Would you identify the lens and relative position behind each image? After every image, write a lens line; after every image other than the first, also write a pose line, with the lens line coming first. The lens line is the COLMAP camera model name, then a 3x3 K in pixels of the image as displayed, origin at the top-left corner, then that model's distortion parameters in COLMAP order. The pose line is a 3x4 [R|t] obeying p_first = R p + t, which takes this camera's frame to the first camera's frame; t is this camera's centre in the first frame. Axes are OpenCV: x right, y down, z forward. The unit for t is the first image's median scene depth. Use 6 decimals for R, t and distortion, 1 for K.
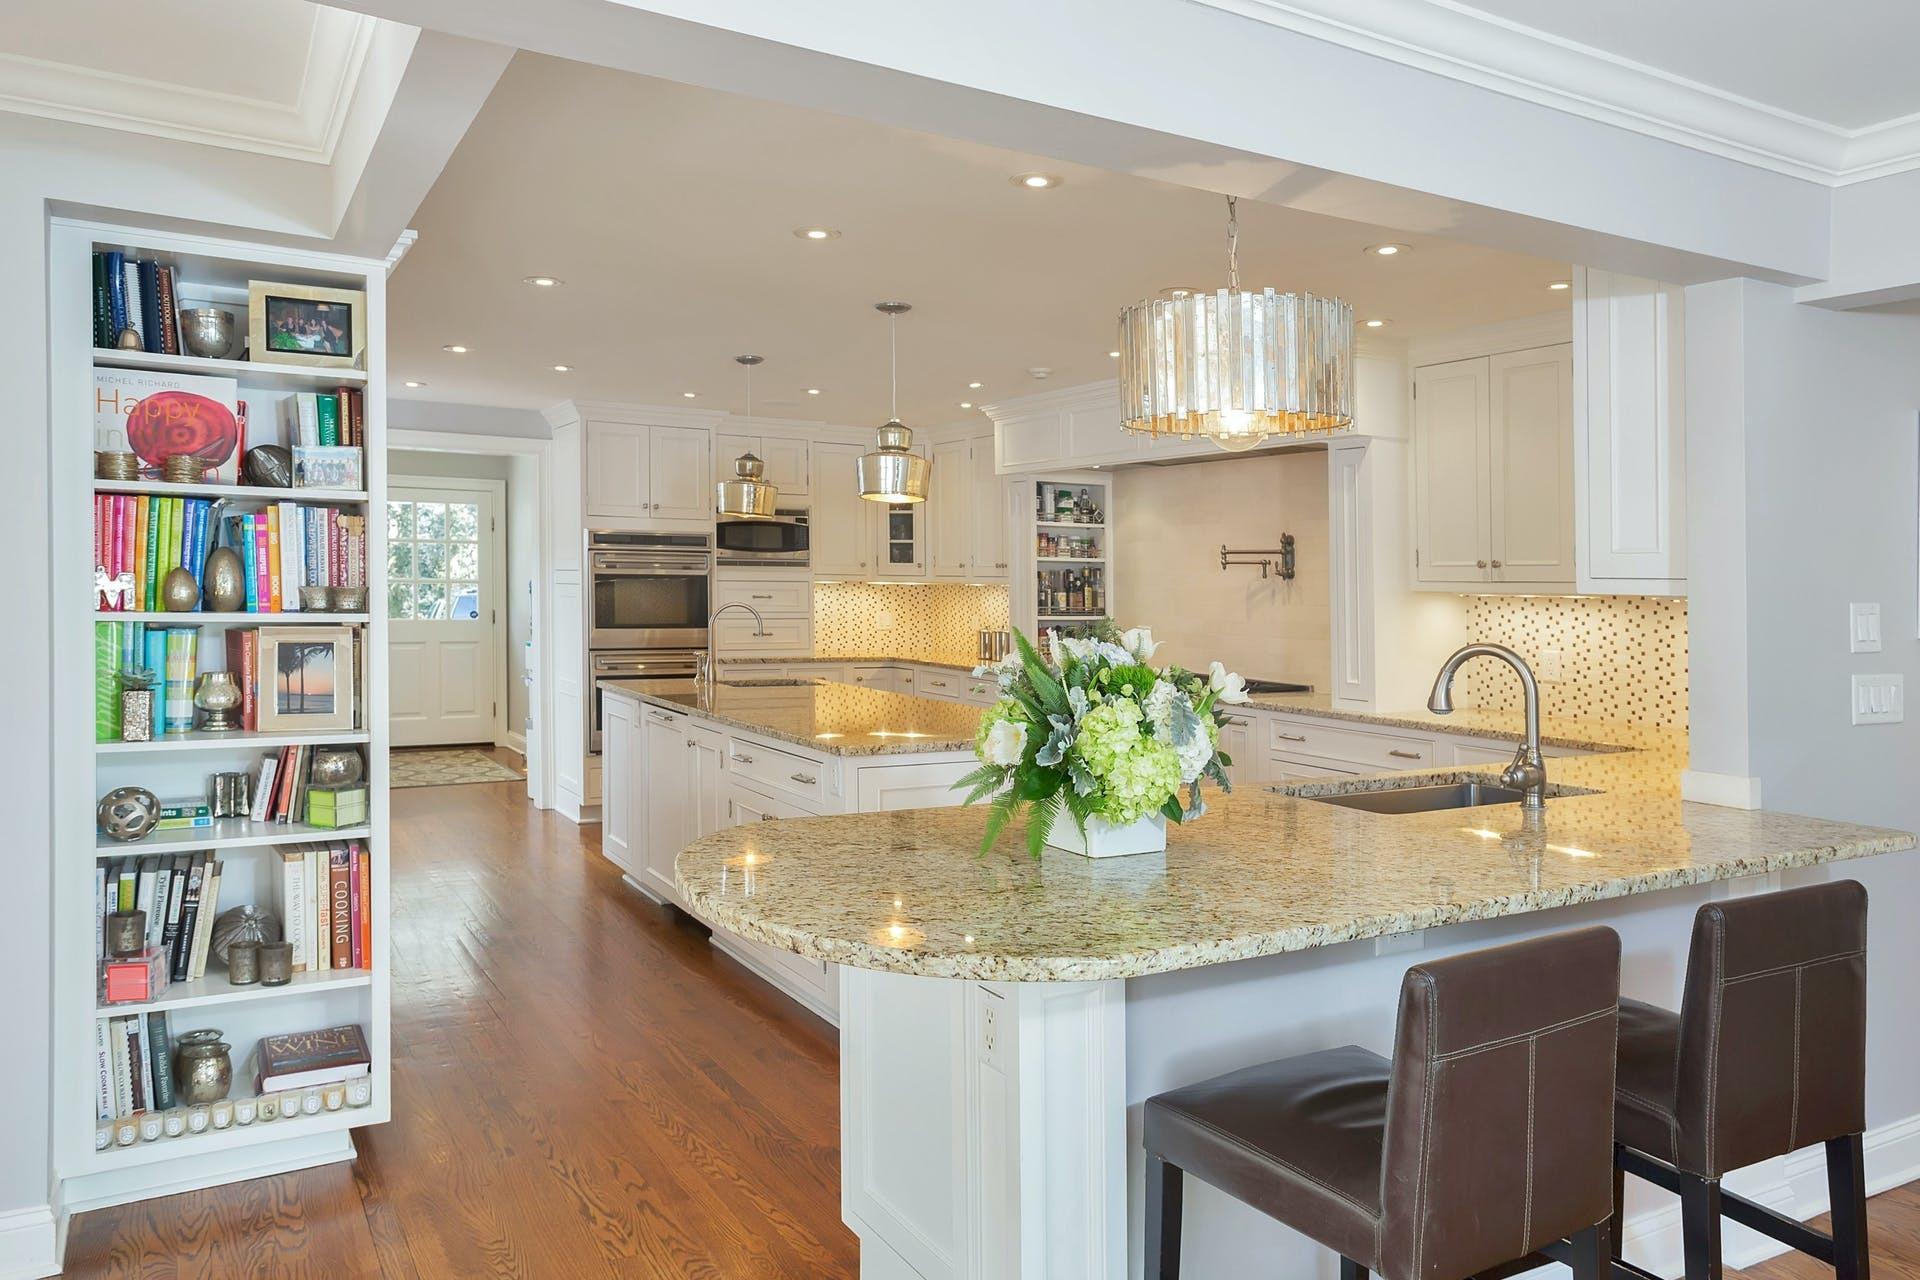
lens RADIAL K [[1265.3, 0, 966.5], [0, 1265.3, 630.4], [0, 0, 1]] dist [-0.002375, 0.000005]
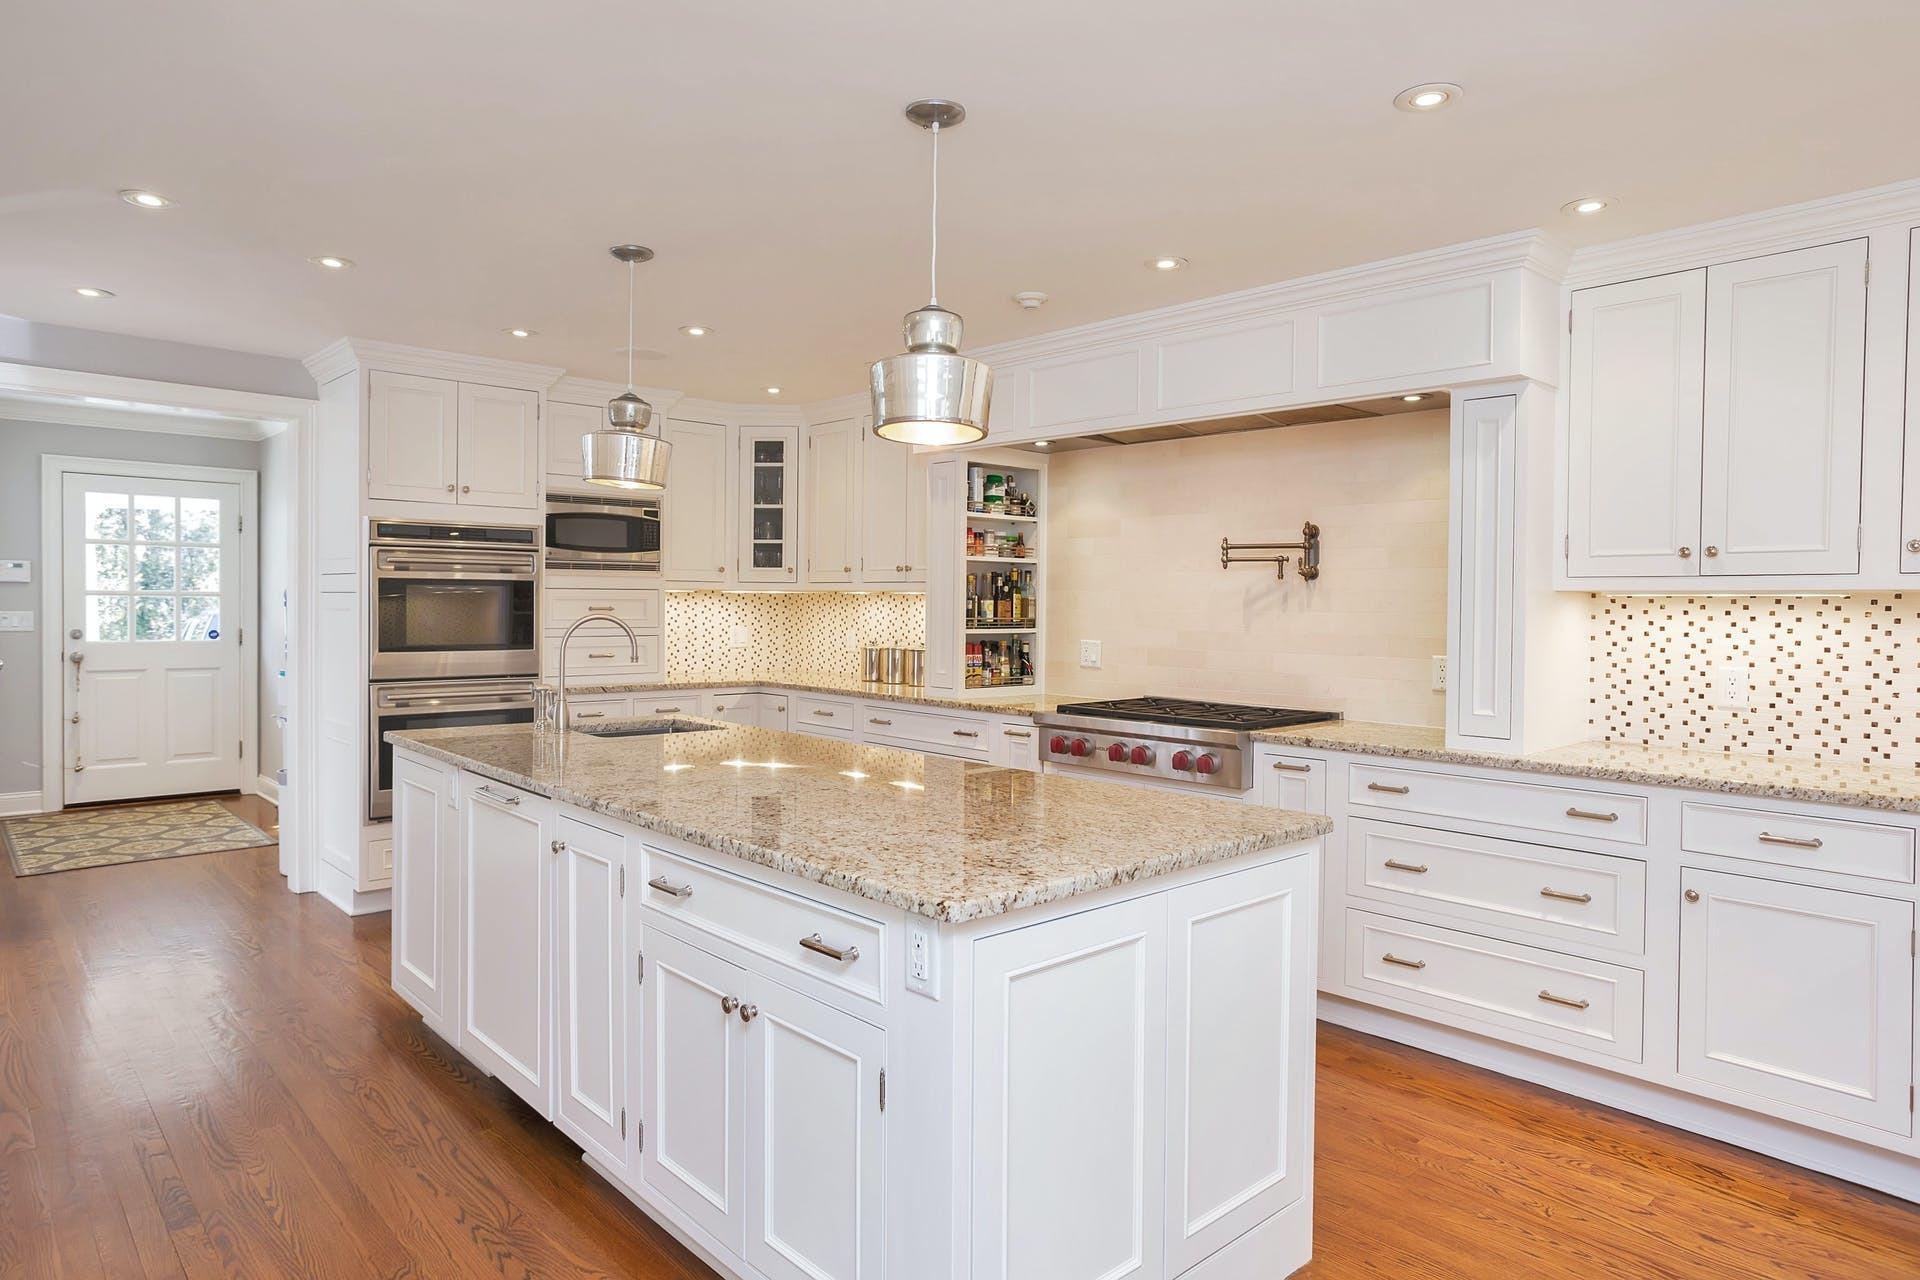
lens RADIAL K [[1143.9, 0, 952.1], [0, 1143.9, 597.8], [0, 0, 1]] dist [-0.040658, 0.048077]
pose [[0.981797, -0.004976, 0.189867, -0.088671], [0.012342, 0.999215, -0.037632, -0.003909], [-0.189531, 0.039291, 0.981088, 0.279974]]
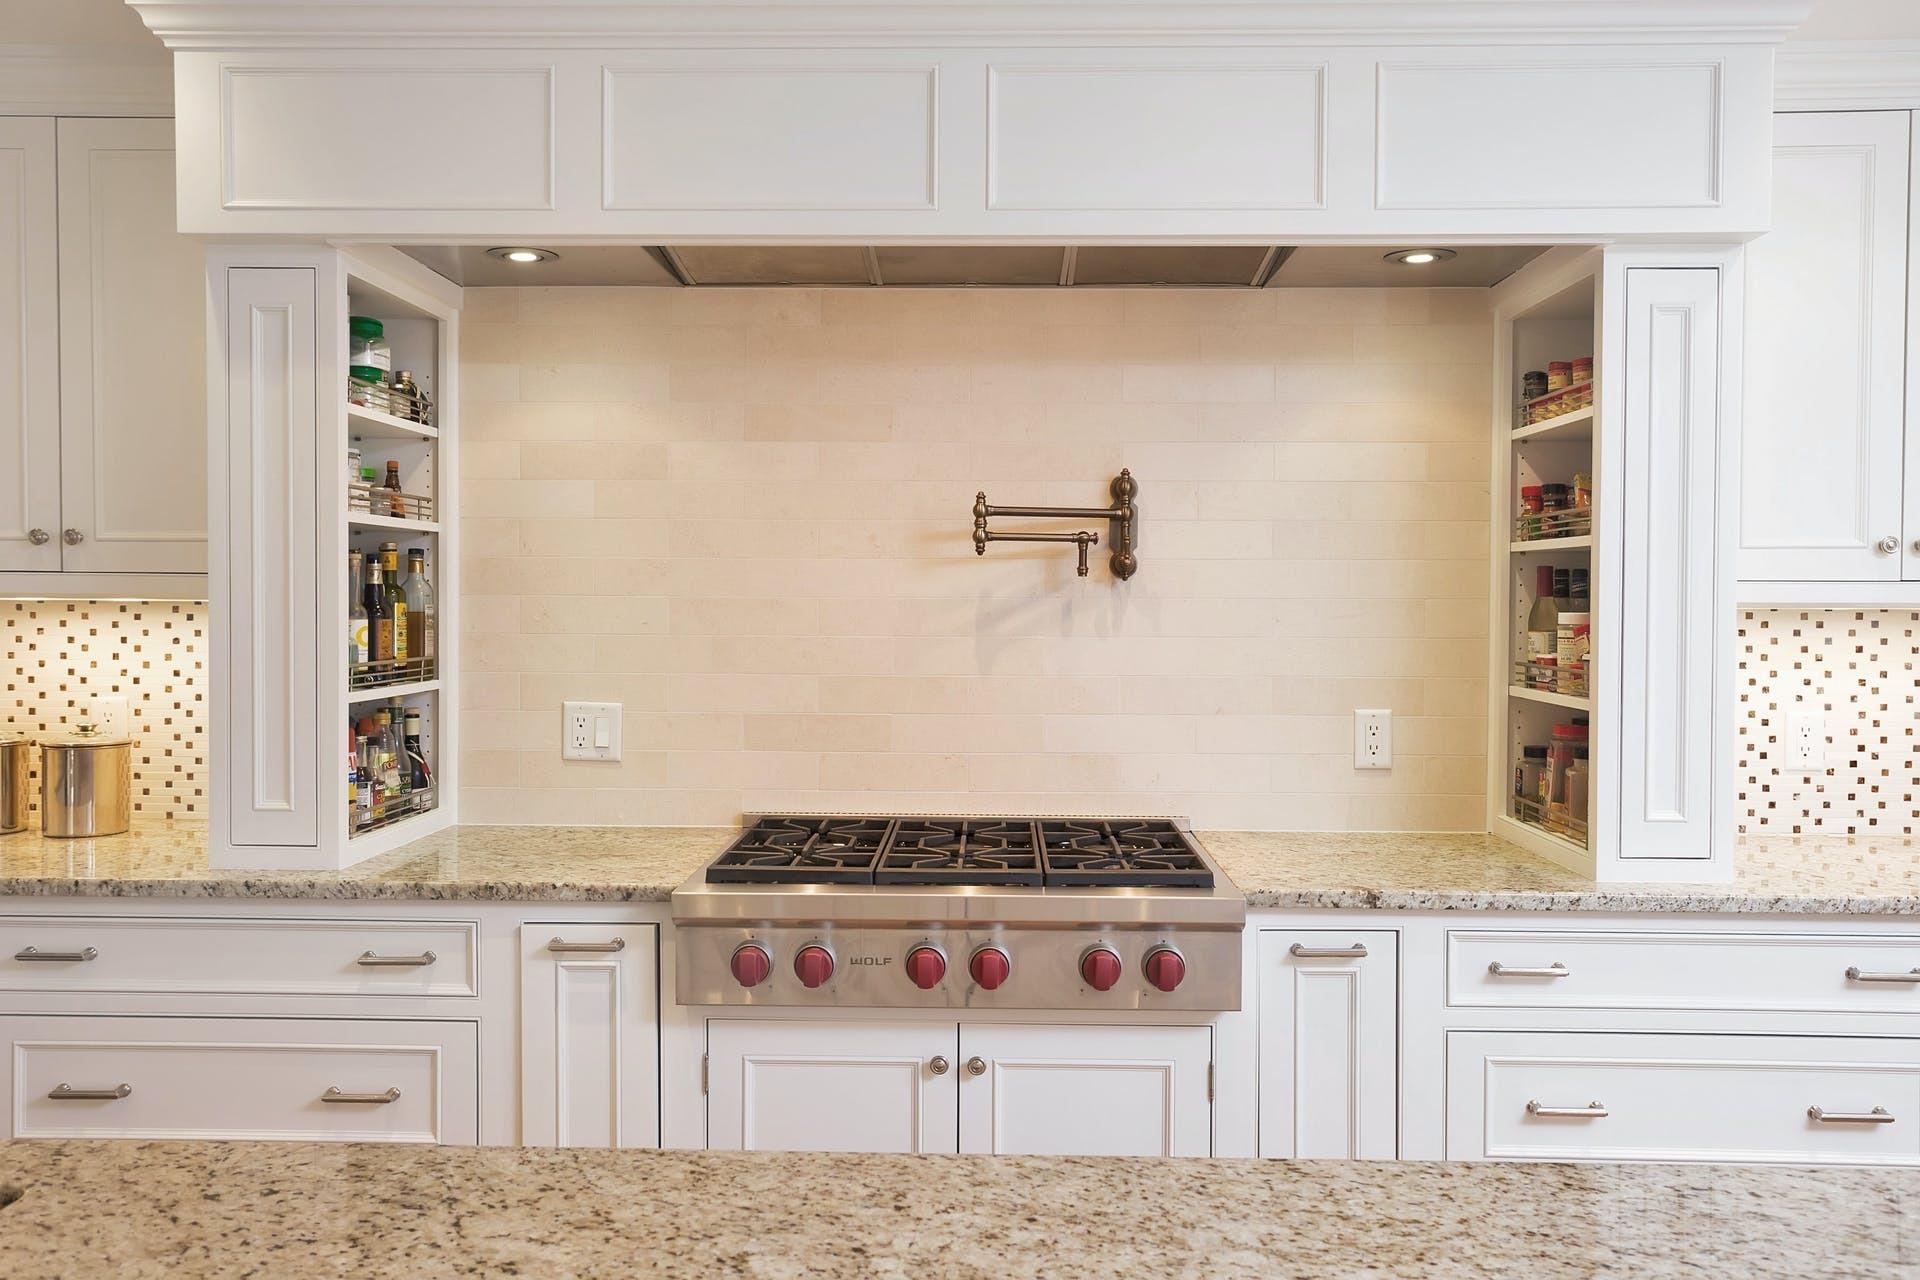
lens RADIAL K [[1518.7, 0, 978.6], [0, 1518.7, 615.3], [0, 0, 1]] dist [0.000129, 0.004047]
pose [[0.548686, -0.019726, 0.835795, -0.173001], [0.035975, 0.999353, -0.000031, -0.024509], [-0.835254, 0.030085, 0.549041, 0.632995]]
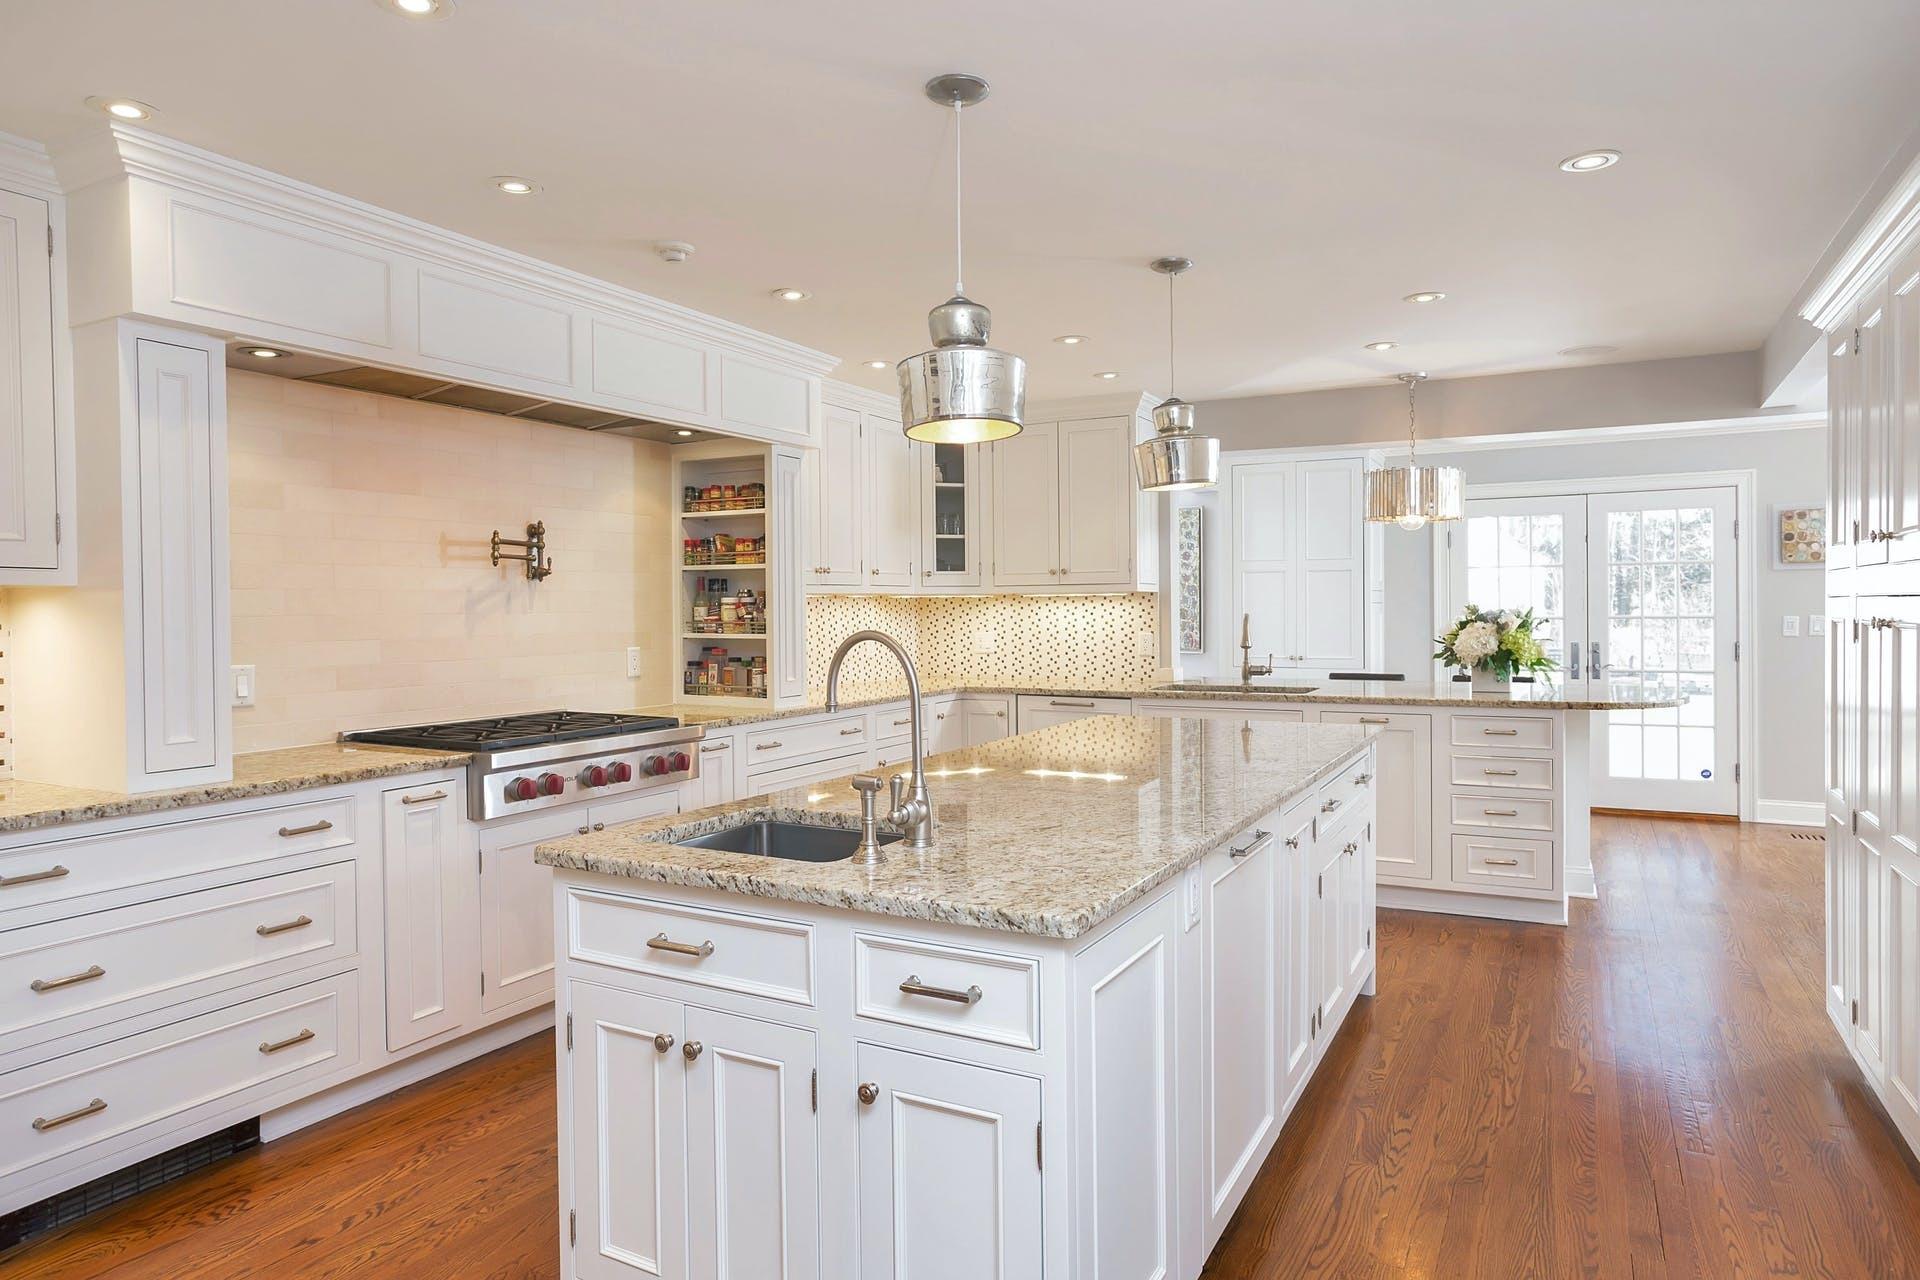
lens RADIAL K [[1143.9, 0, 952.1], [0, 1143.9, 597.8], [0, 0, 1]] dist [-0.040658, 0.048077]
pose [[-0.482054, -0.004149, 0.876132, -0.409109], [0.035763, 0.999062, 0.024408, -0.031383], [-0.875411, 0.043099, -0.481454, 0.932324]]
